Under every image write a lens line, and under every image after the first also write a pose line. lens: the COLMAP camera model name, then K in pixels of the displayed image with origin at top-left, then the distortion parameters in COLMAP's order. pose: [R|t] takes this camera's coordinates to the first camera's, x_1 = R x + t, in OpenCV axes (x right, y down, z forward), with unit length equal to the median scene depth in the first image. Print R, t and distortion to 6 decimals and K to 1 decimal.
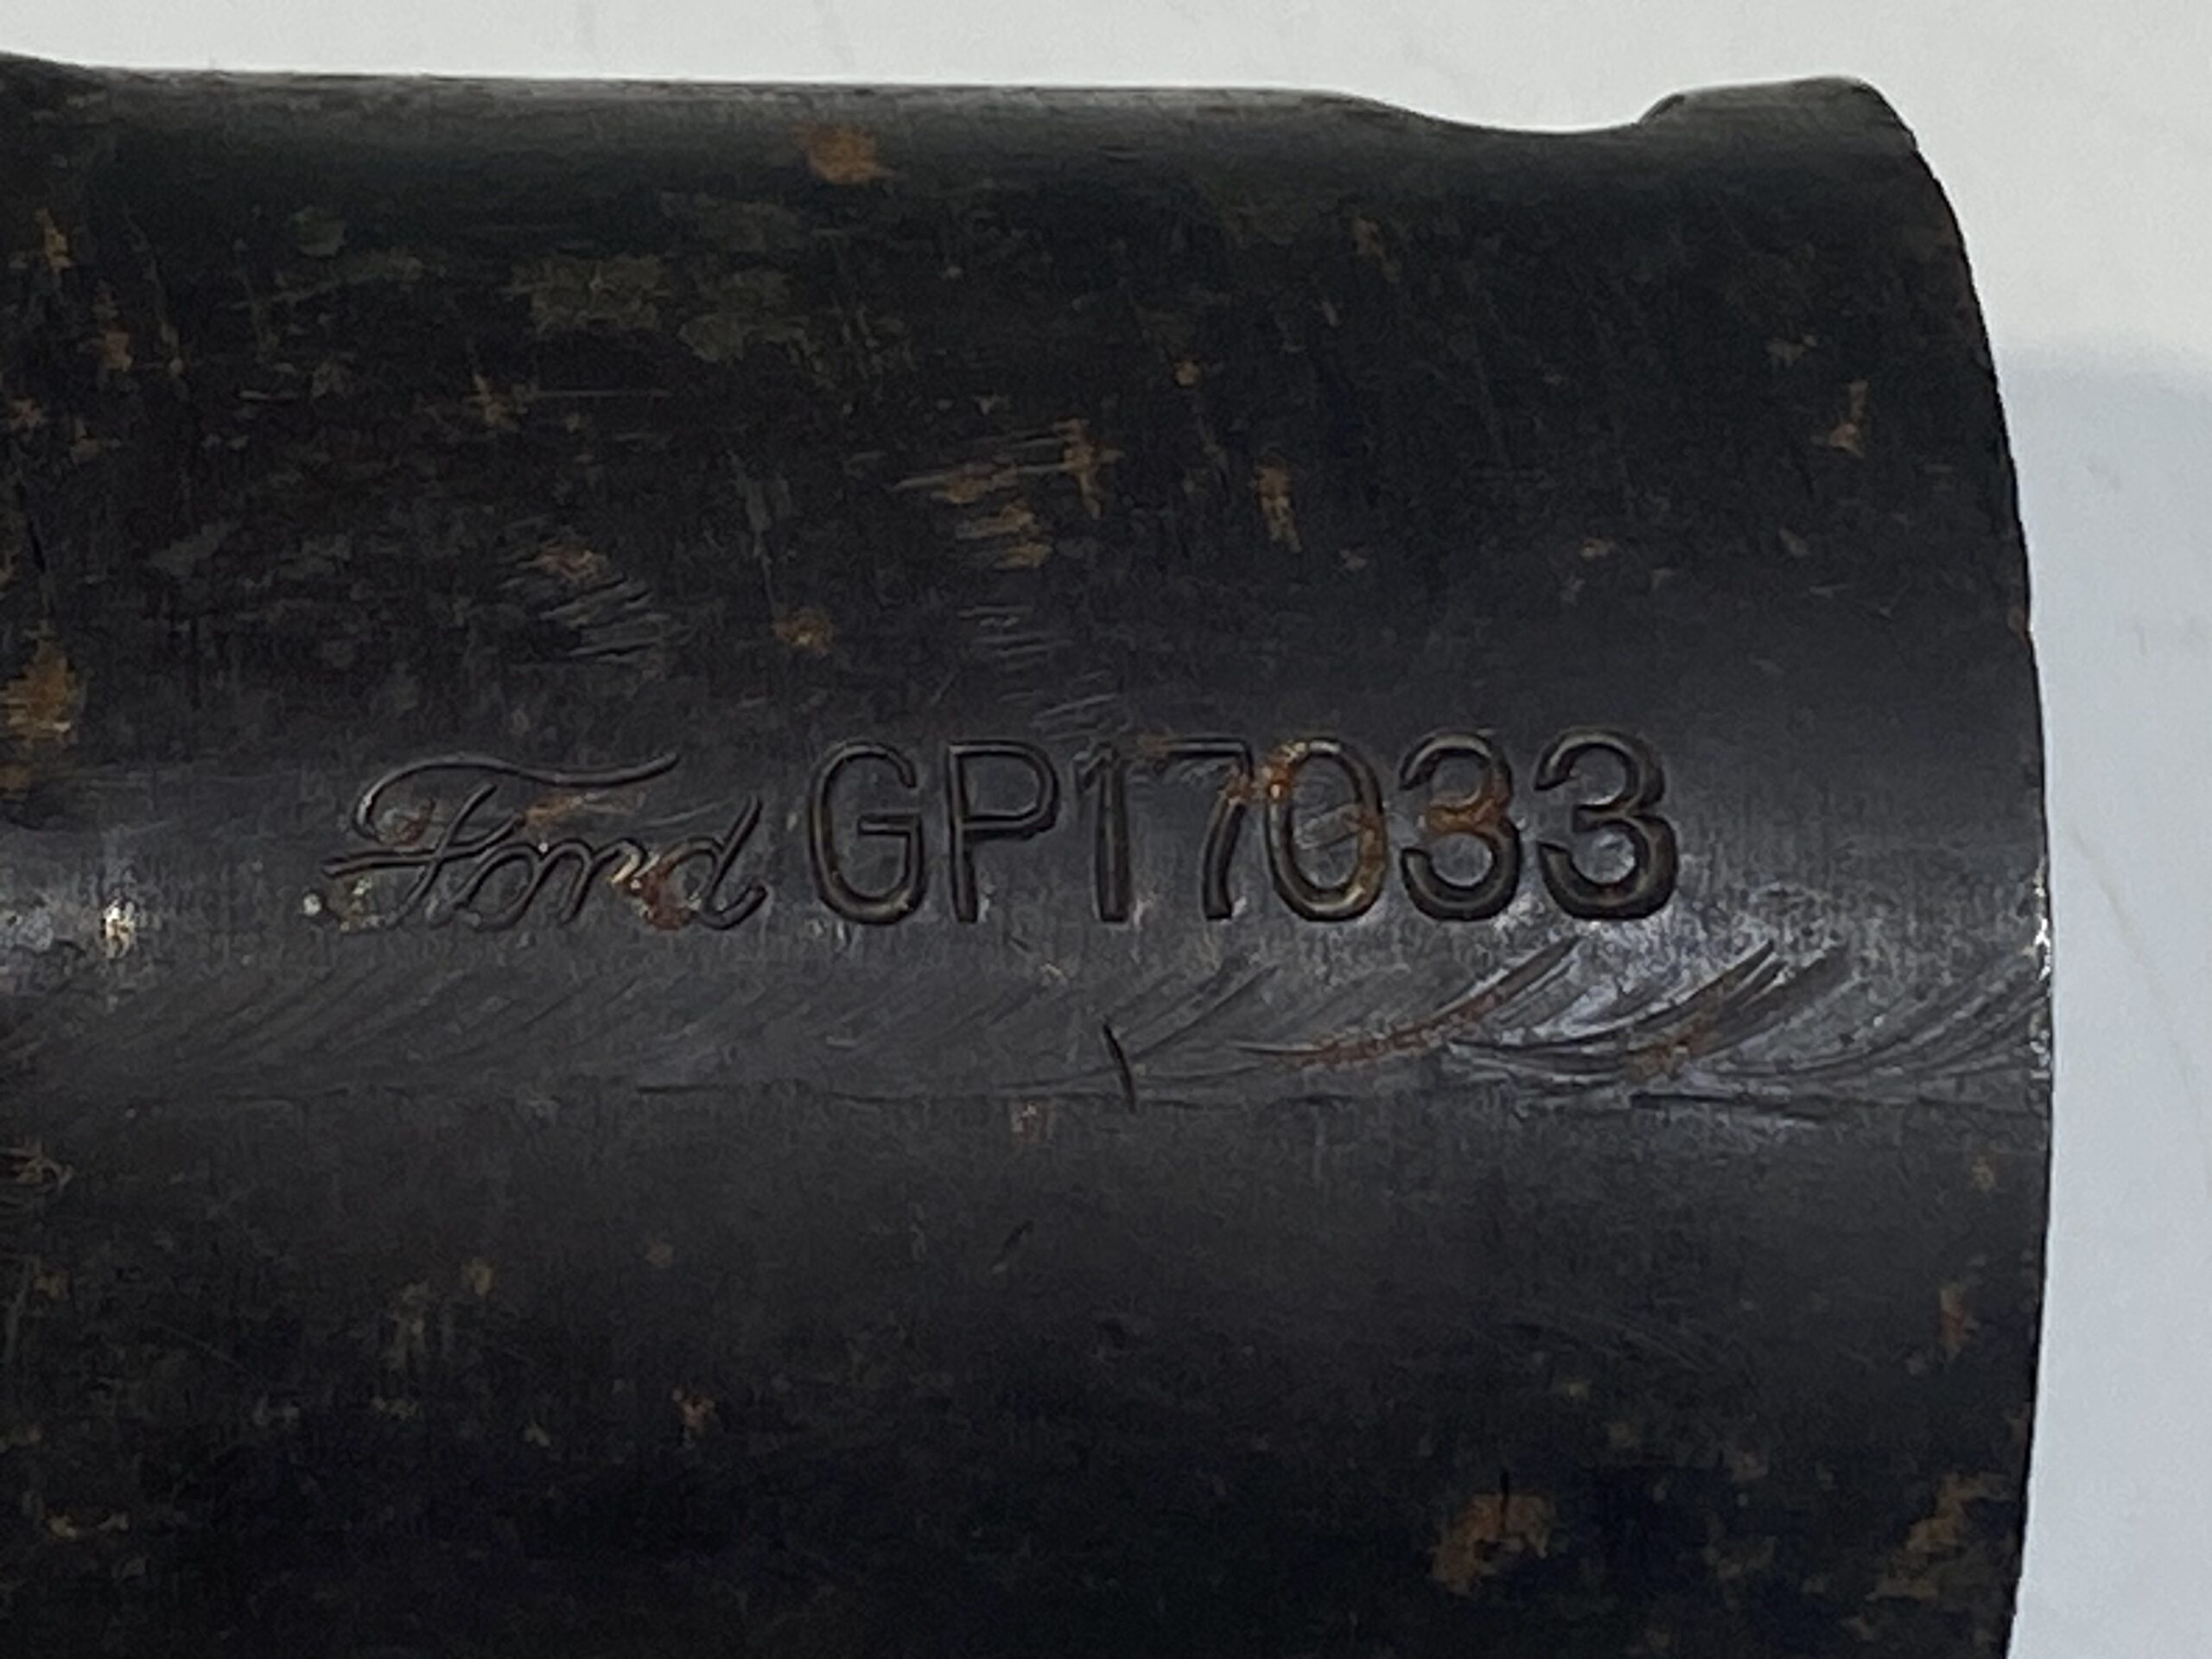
lens RADIAL K [[8600.8, 0, 1104.4], [0, 8600.8, 830.0], [0, 0, 1]] dist [-0.104071, 0.000000]
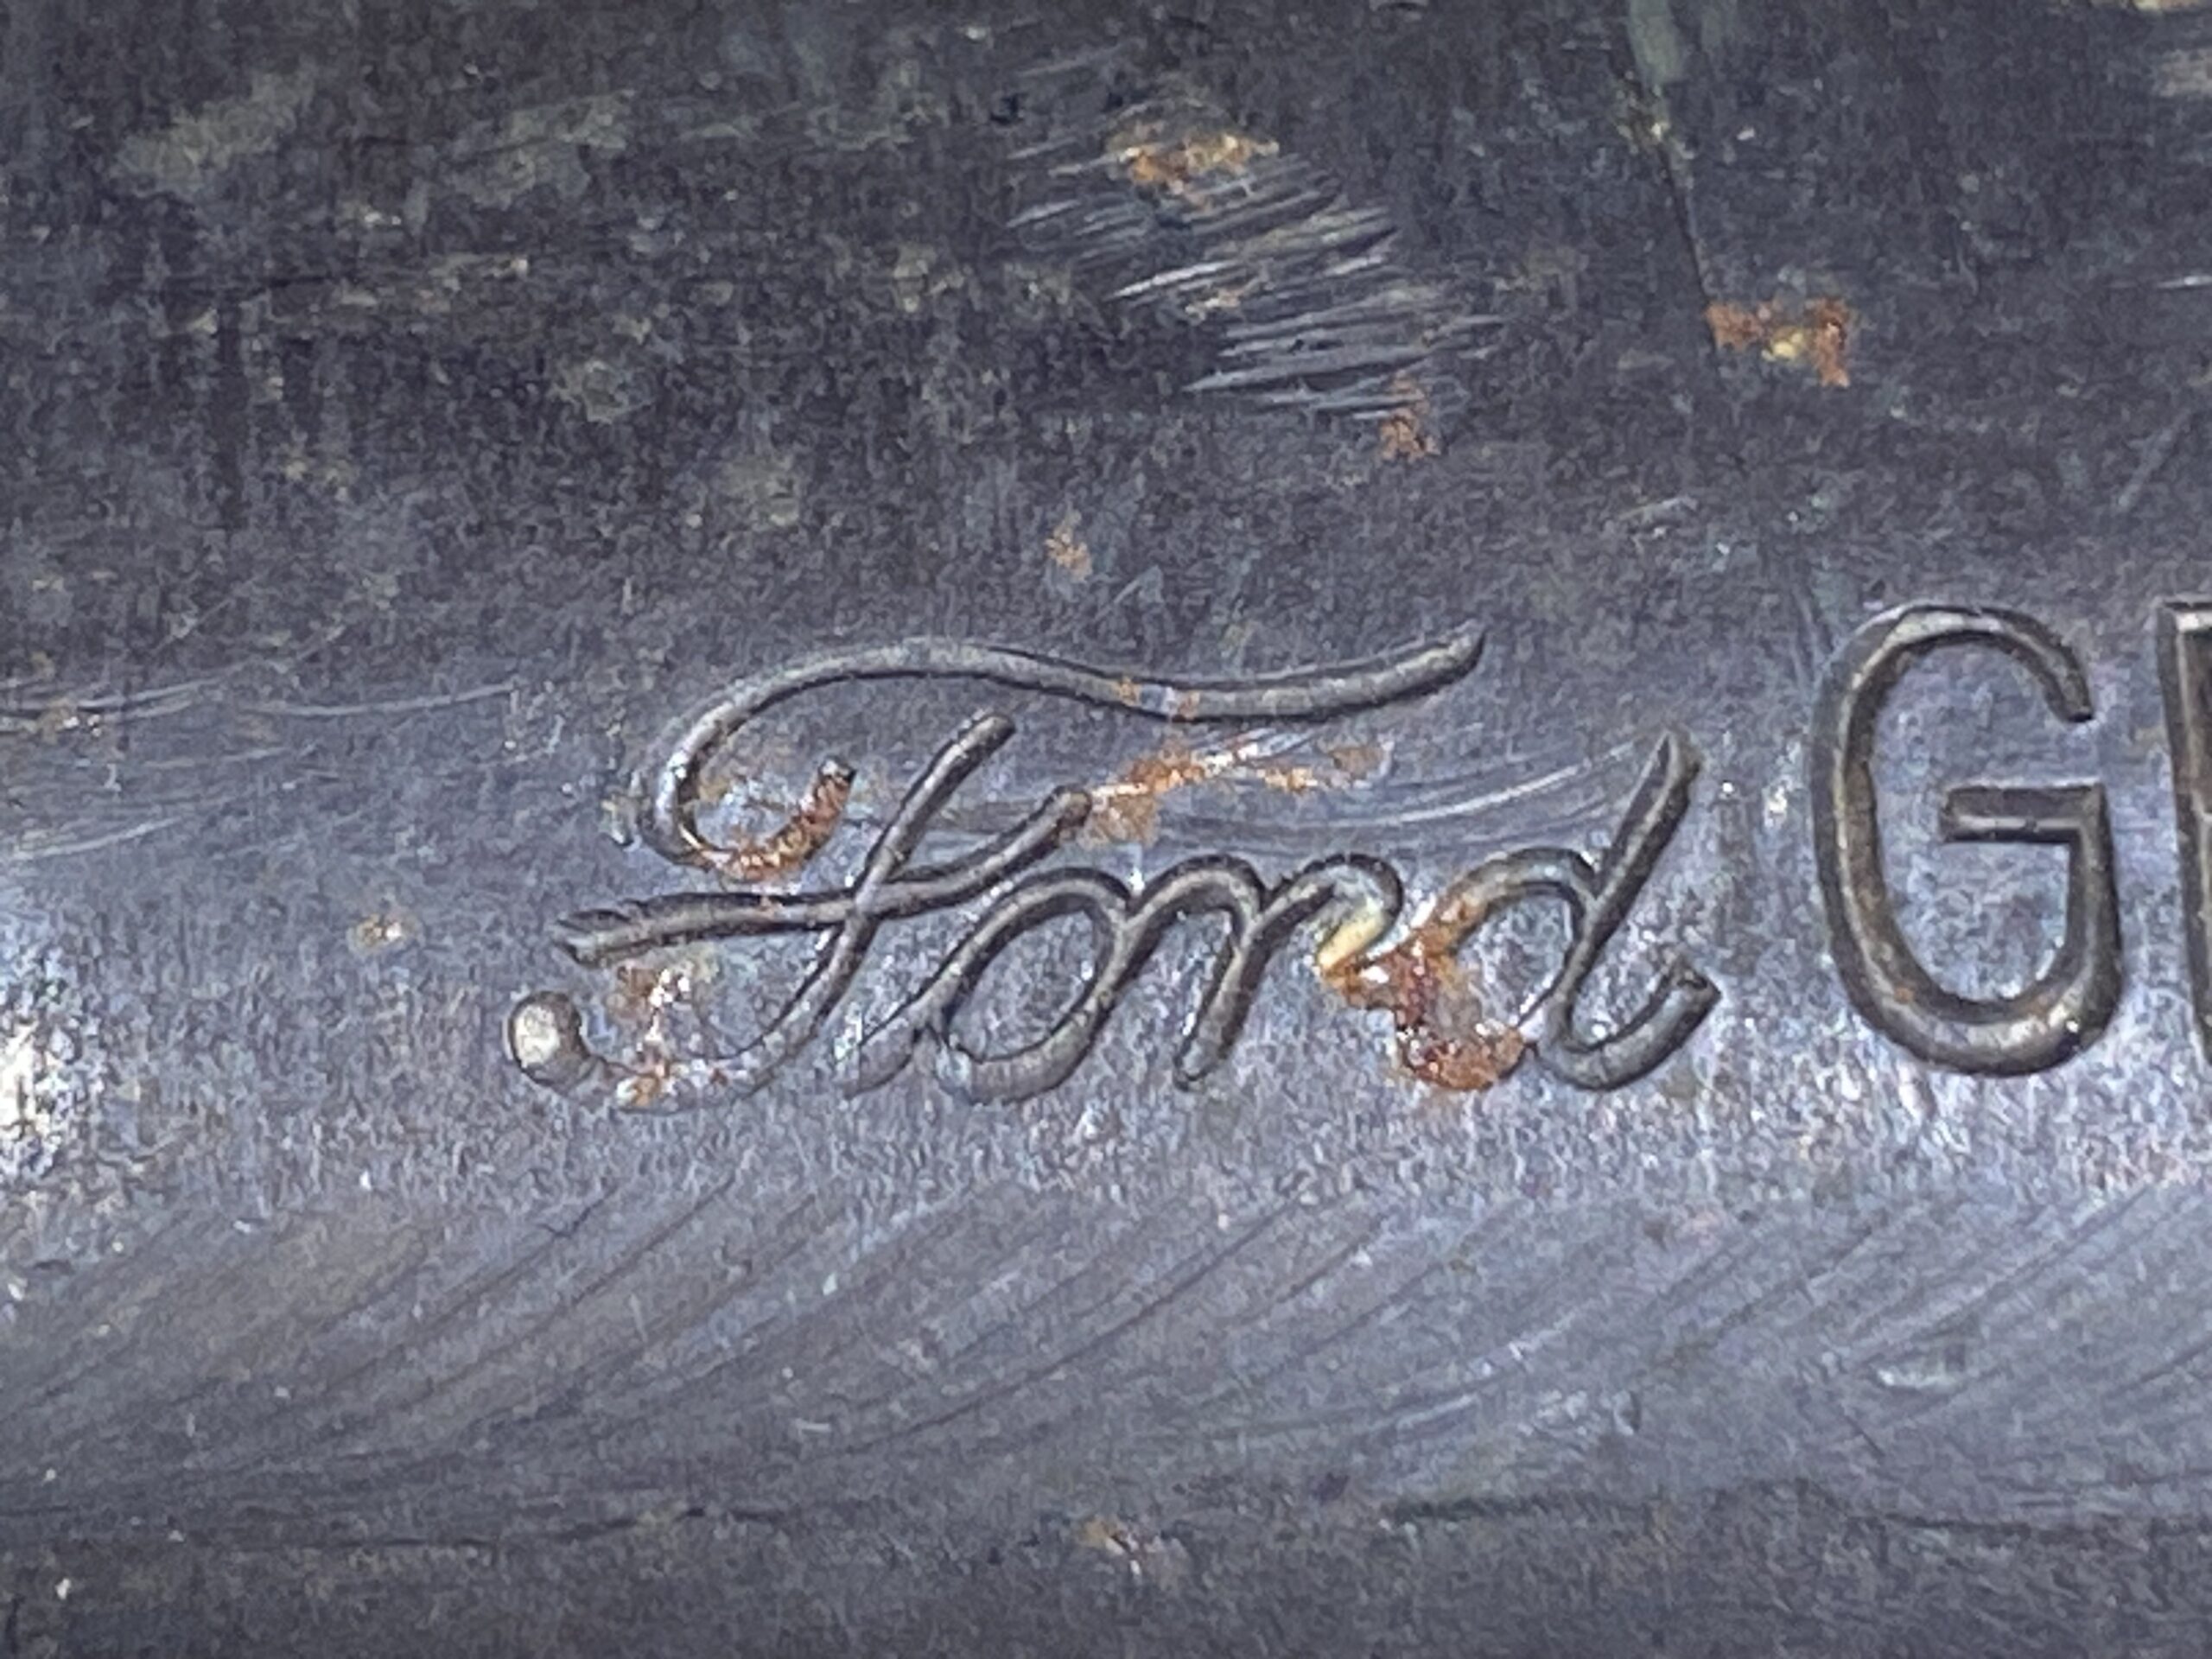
lens RADIAL K [[8367.0, 0, 1108.7], [0, 8367.0, 831.1], [0, 0, 1]] dist [-0.075455, 0.000000]
pose [[0.999678, -0.009634, -0.023468, -0.057482], [0.009133, 0.999730, -0.021380, 0.007778], [0.023668, 0.021159, 0.999496, 0.622887]]
